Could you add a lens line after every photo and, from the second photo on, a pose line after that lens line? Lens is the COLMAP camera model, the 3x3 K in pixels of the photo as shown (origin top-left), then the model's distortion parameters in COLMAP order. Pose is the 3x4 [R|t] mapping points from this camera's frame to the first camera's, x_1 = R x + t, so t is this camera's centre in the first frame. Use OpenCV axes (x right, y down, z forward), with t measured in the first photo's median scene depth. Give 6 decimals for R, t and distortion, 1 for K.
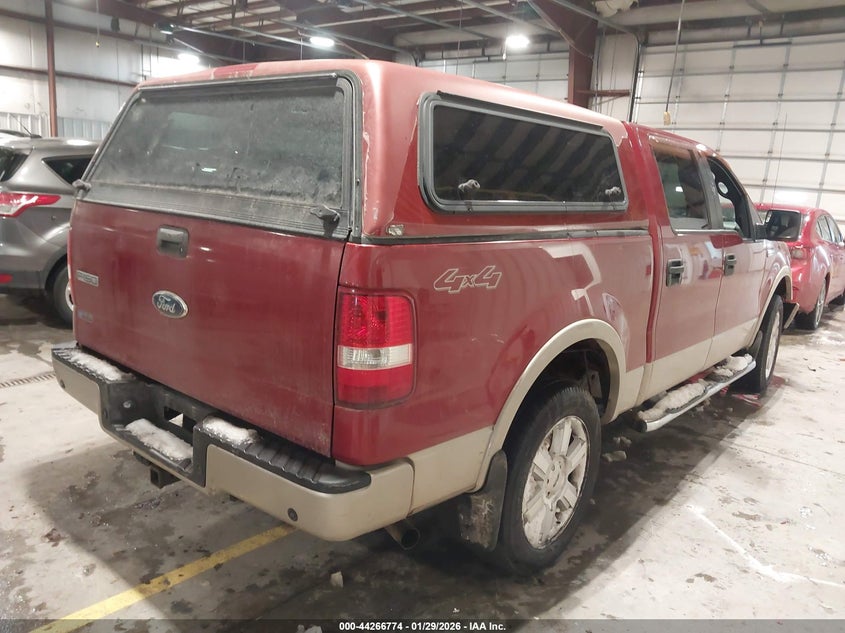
lens RADIAL K [[656.2, 0, 422.5], [0, 656.2, 316.5], [0, 0, 1]] dist [0.025081, 0.006240]
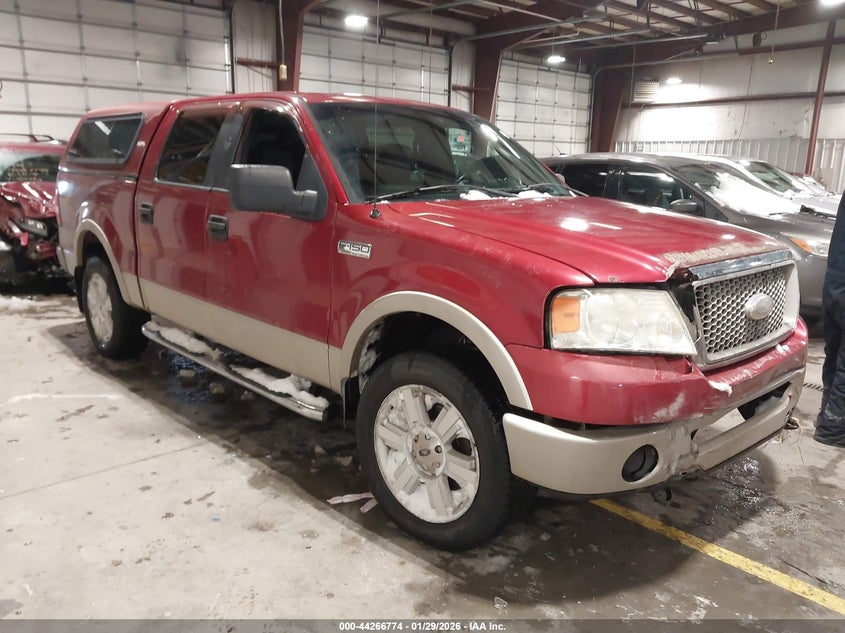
lens RADIAL K [[673.4, 0, 422.5], [0, 673.4, 316.5], [0, 0, 1]] dist [0.007403, 0.002438]
pose [[-0.113417, 0.143090, -0.983190, 1.329934], [-0.230928, 0.958678, 0.166161, -0.176071], [0.966338, 0.245892, -0.075687, 1.355069]]
